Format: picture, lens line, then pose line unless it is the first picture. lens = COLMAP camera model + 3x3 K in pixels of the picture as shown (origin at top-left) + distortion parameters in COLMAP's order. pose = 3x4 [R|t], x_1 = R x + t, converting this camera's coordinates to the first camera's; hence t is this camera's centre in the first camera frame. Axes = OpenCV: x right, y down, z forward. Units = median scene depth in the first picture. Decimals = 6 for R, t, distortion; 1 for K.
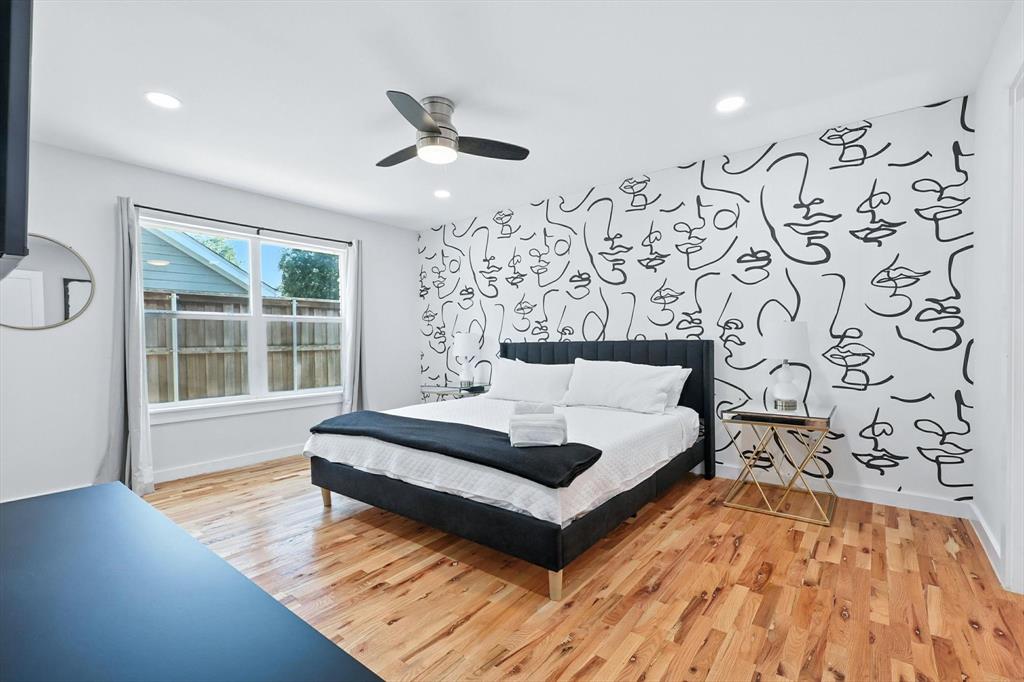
lens RADIAL K [[460.5, 0, 510.7], [0, 460.5, 345.7], [0, 0, 1]] dist [-0.035772, 0.000052]
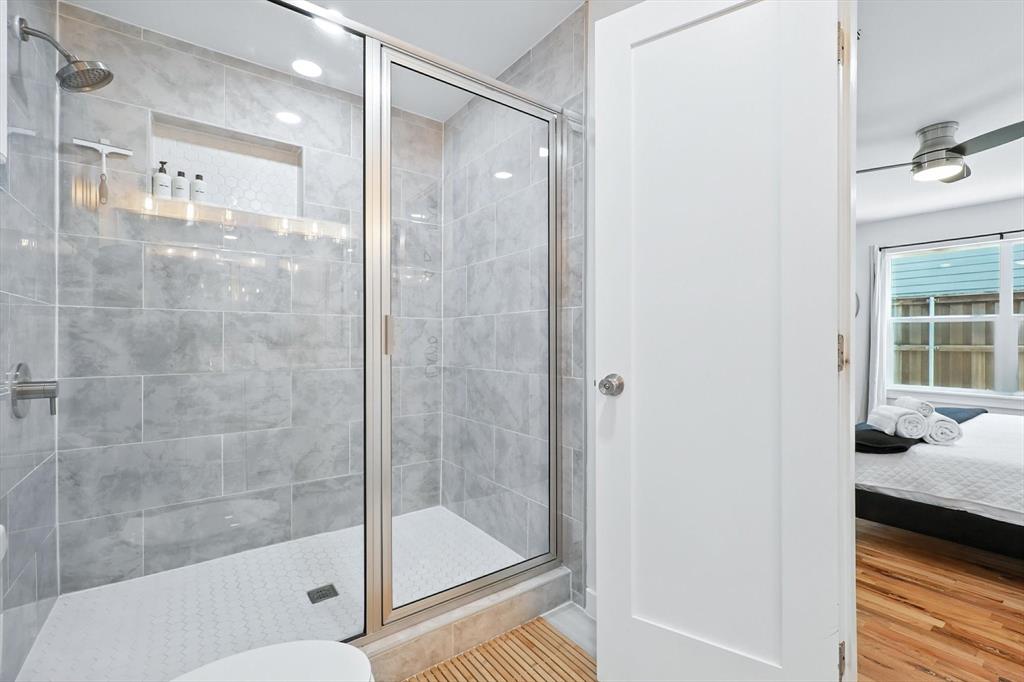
lens RADIAL K [[446.8, 0, 515.9], [0, 446.8, 338.6], [0, 0, 1]] dist [0.001035, 0.000271]
pose [[-0.256808, 0.005478, -0.966447, 0.875080], [-0.008031, 0.999937, 0.007802, -0.016811], [0.966429, 0.009766, -0.256748, 0.227482]]
